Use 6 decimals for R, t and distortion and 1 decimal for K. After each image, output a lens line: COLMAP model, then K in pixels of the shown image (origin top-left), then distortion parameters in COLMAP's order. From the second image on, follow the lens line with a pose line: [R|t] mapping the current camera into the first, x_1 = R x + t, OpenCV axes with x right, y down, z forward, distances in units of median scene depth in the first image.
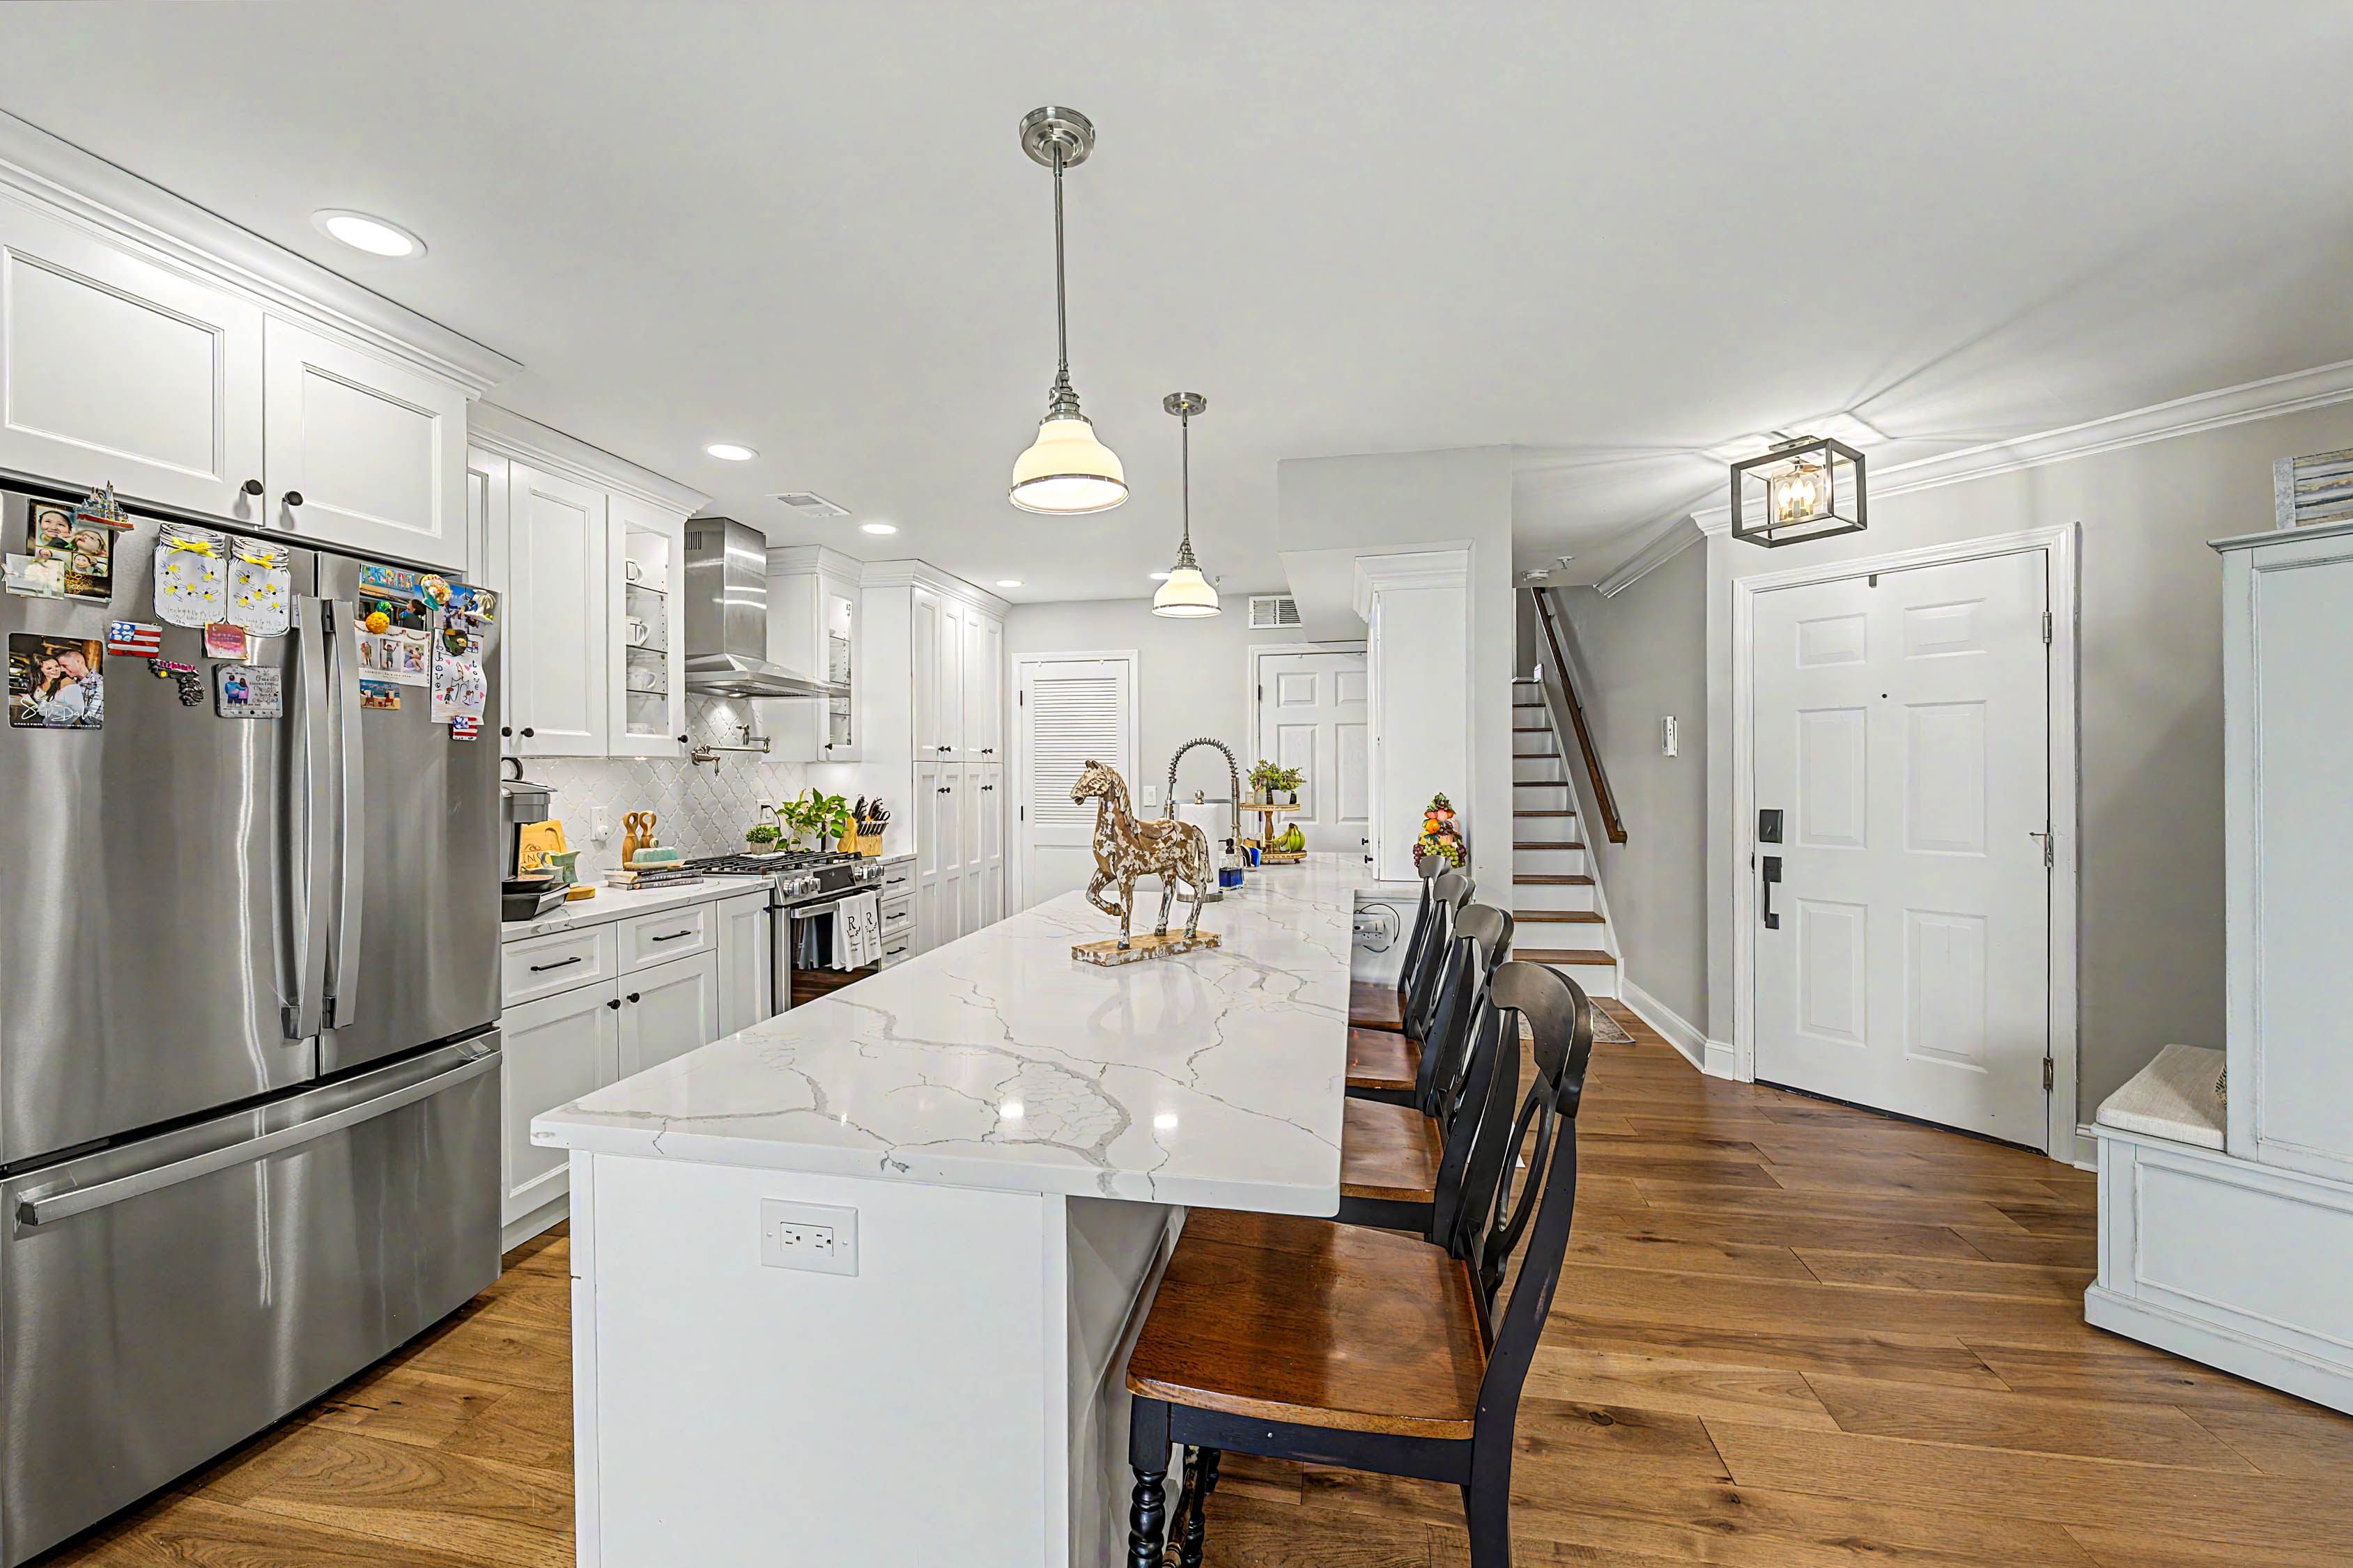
lens RADIAL K [[925.1, 0, 1171.1], [0, 925.1, 777.7], [0, 0, 1]] dist [-0.000876, -0.000312]
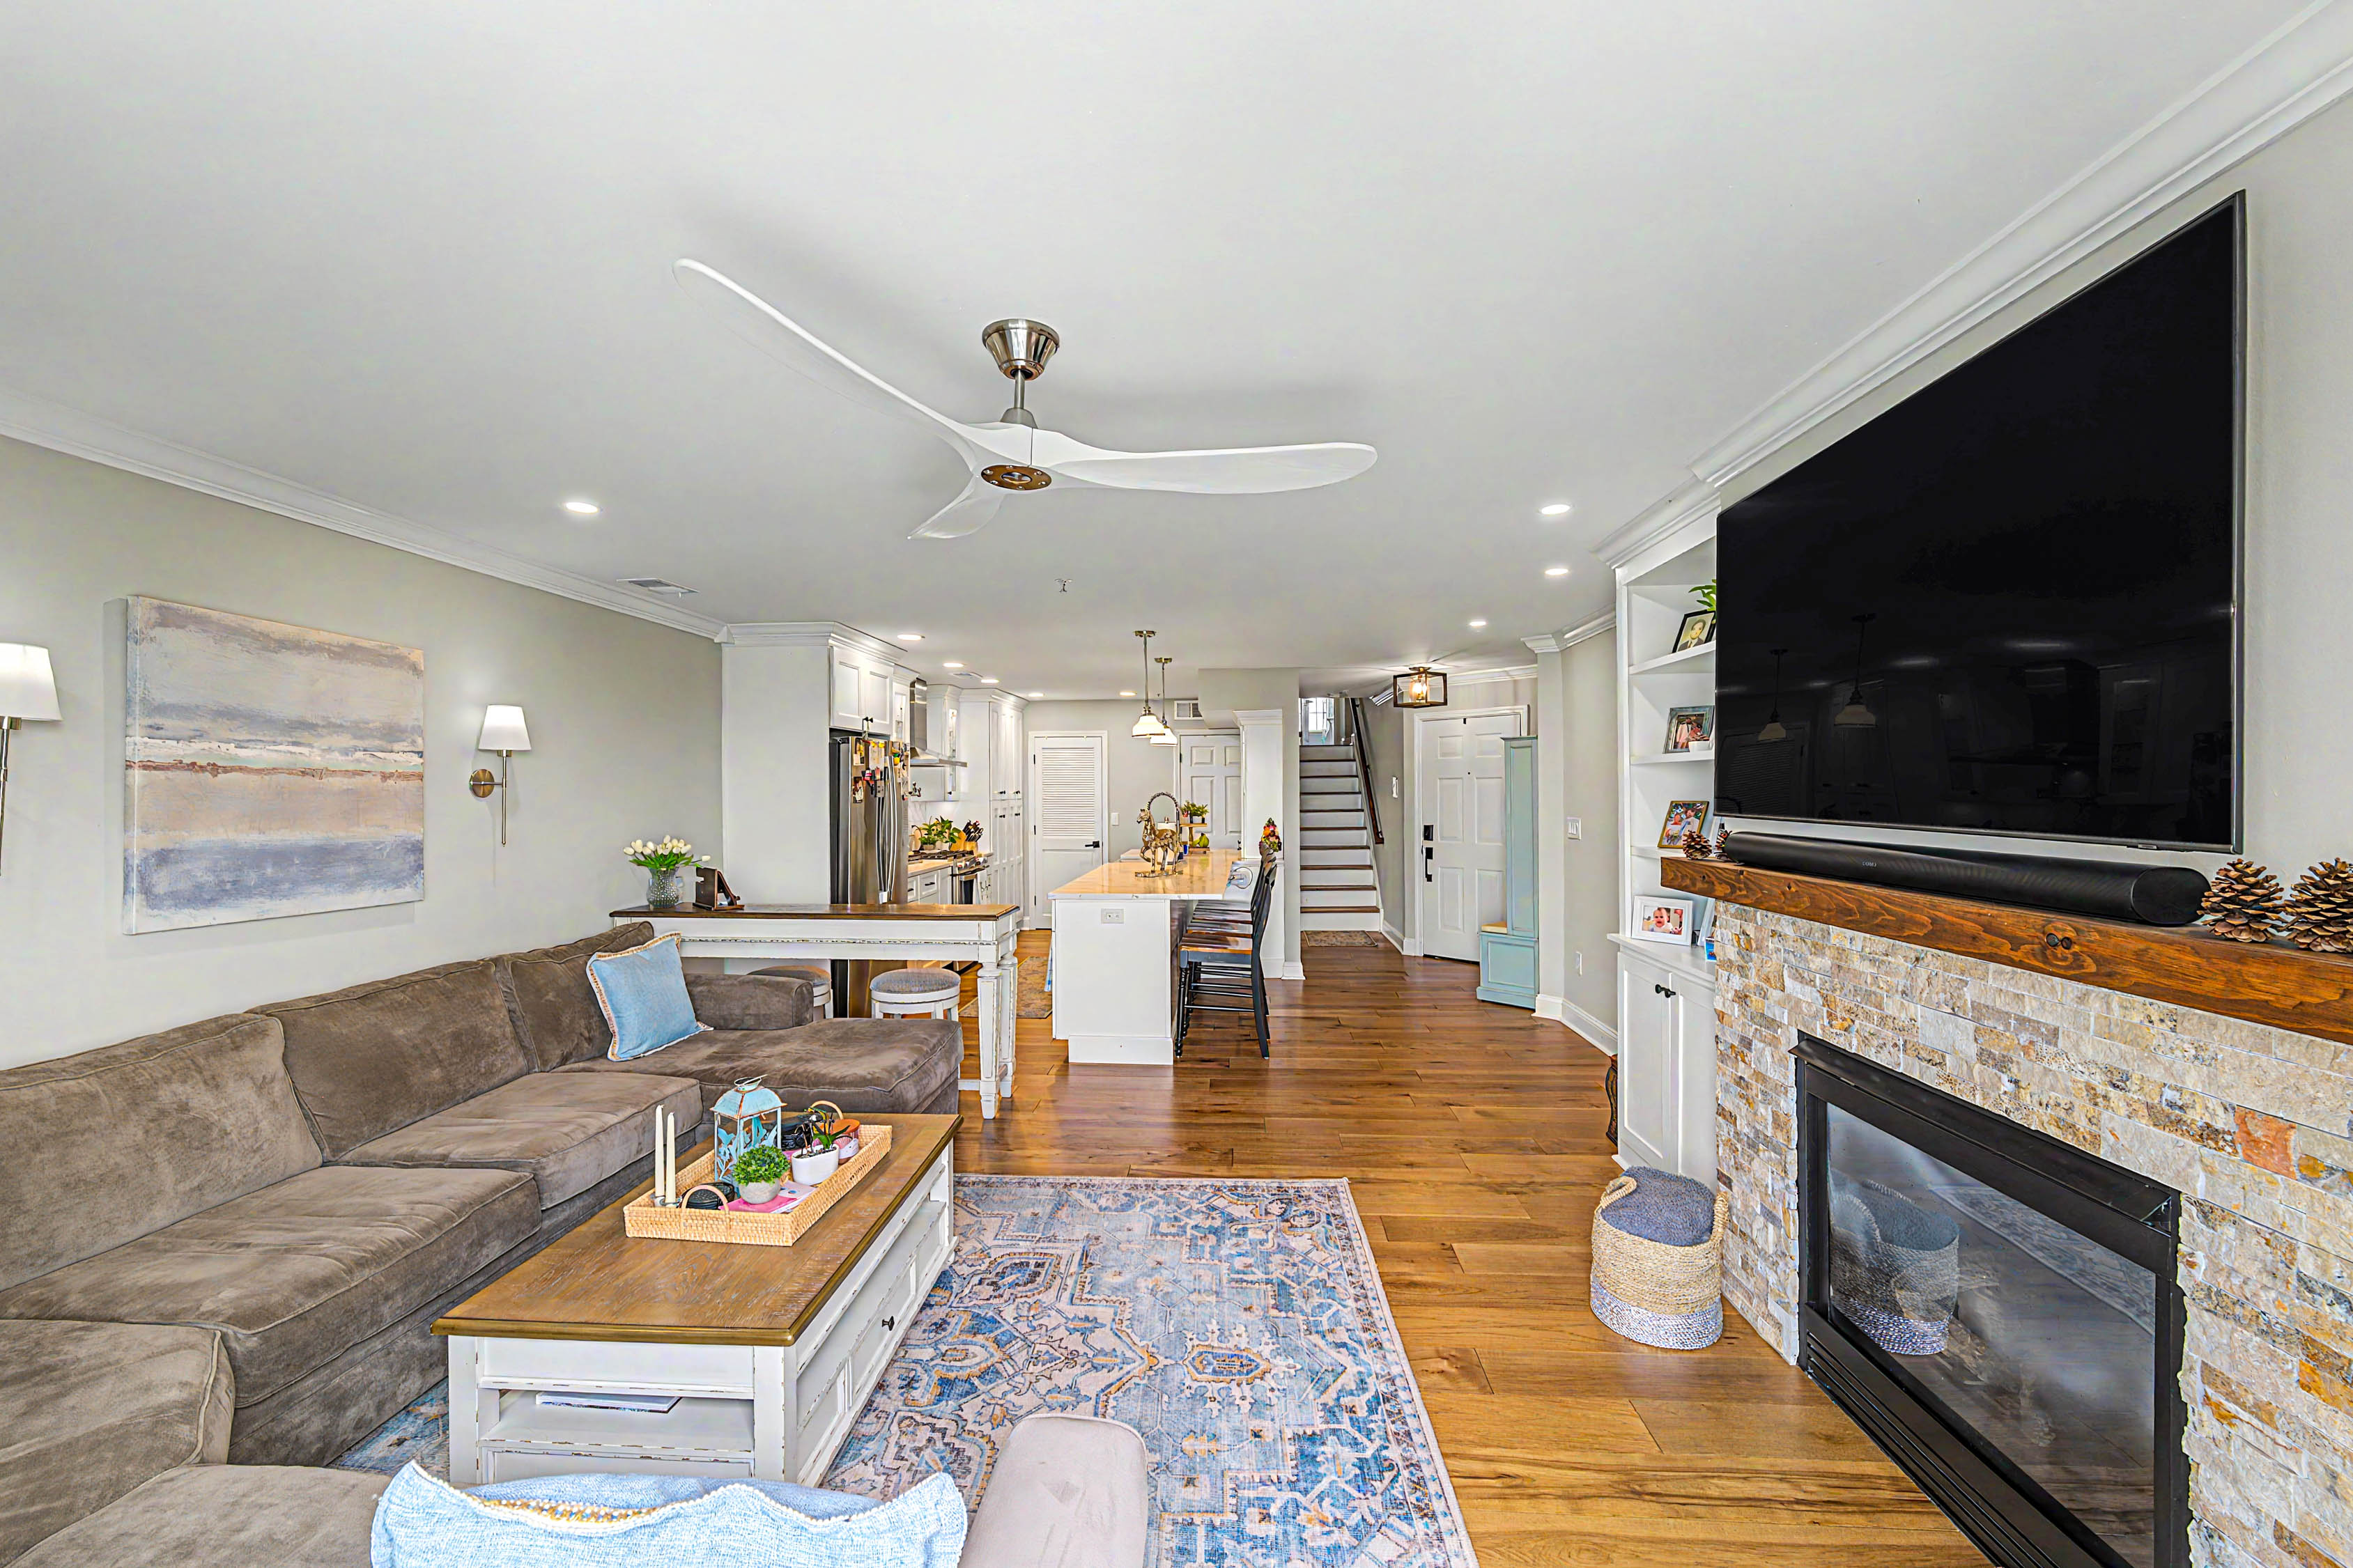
lens RADIAL K [[948.5, 0, 1169.4], [0, 948.5, 789.6], [0, 0, 1]] dist [-0.007803, -0.000181]
pose [[0.993171, -0.000172, 0.116670, -0.210530], [0.001012, 0.999974, -0.007138, -0.034691], [-0.116665, 0.007208, 0.993145, -1.197054]]
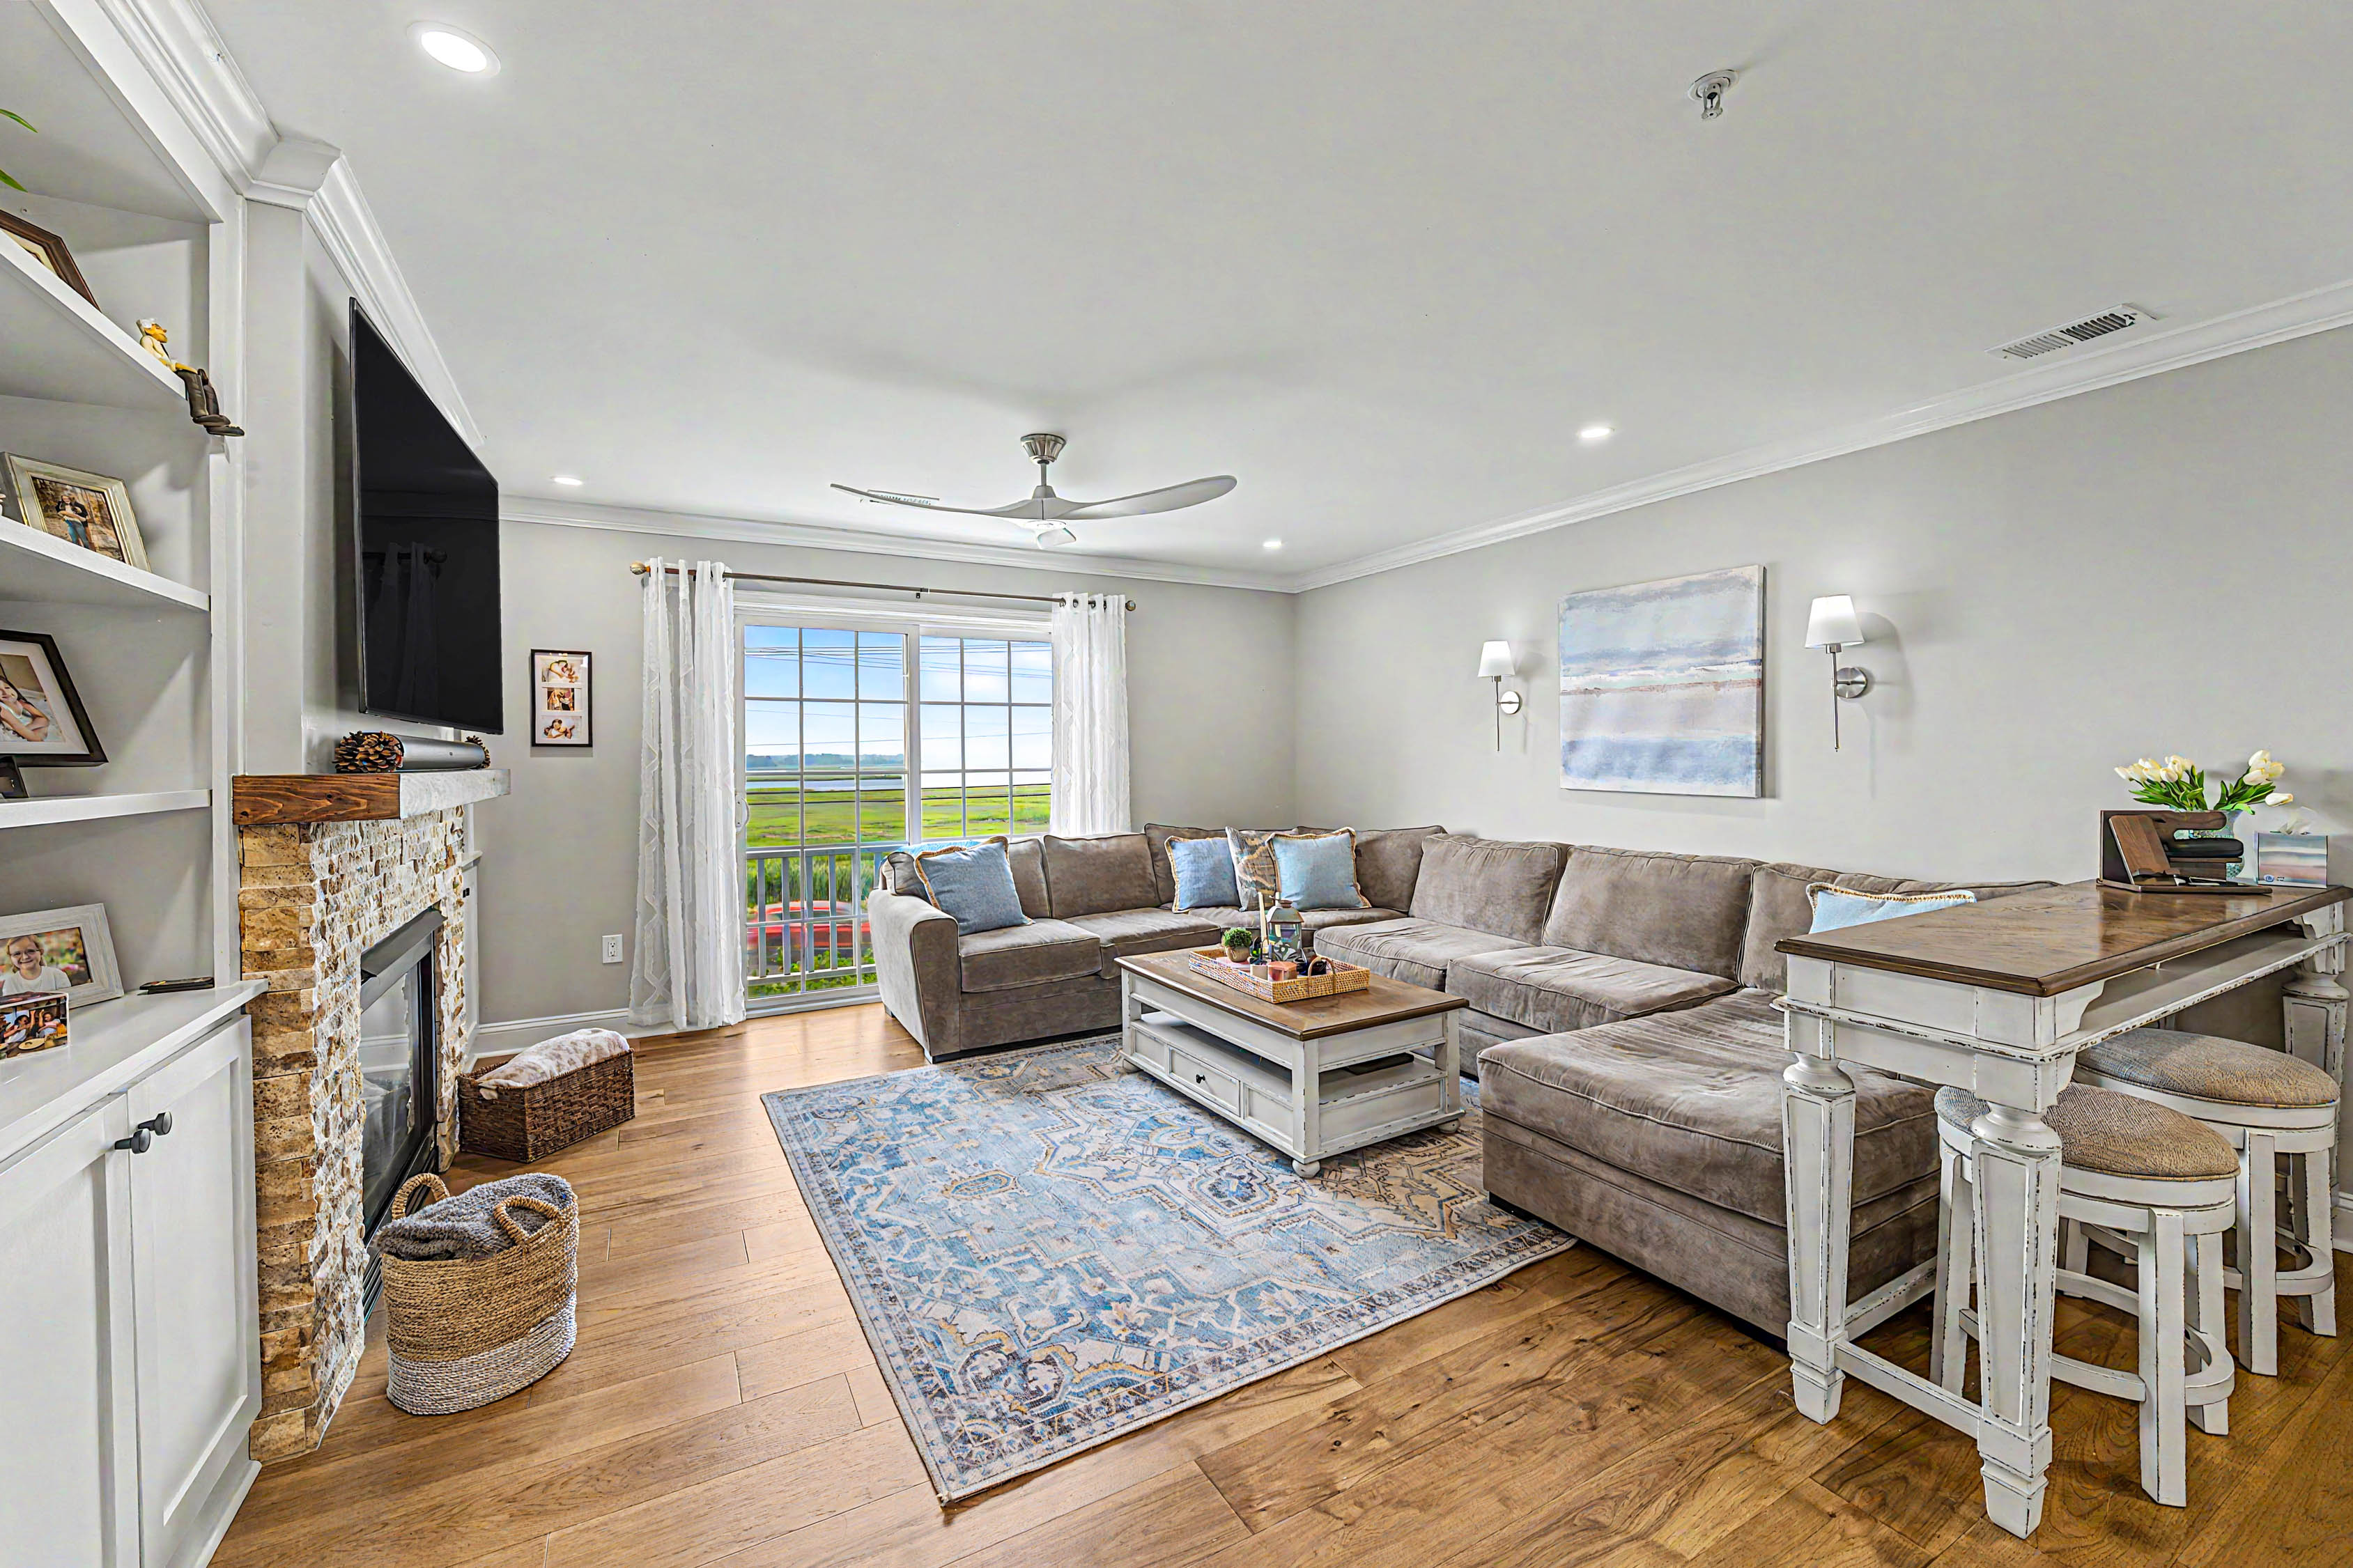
lens RADIAL K [[940.4, 0, 1164.9], [0, 940.4, 759.6], [0, 0, 1]] dist [-0.007577, -0.000063]
pose [[-0.767630, 0.017745, -0.640647, 0.315946], [0.013166, 0.999842, 0.011918, 0.008694], [0.640758, 0.000714, -0.767743, 0.253572]]
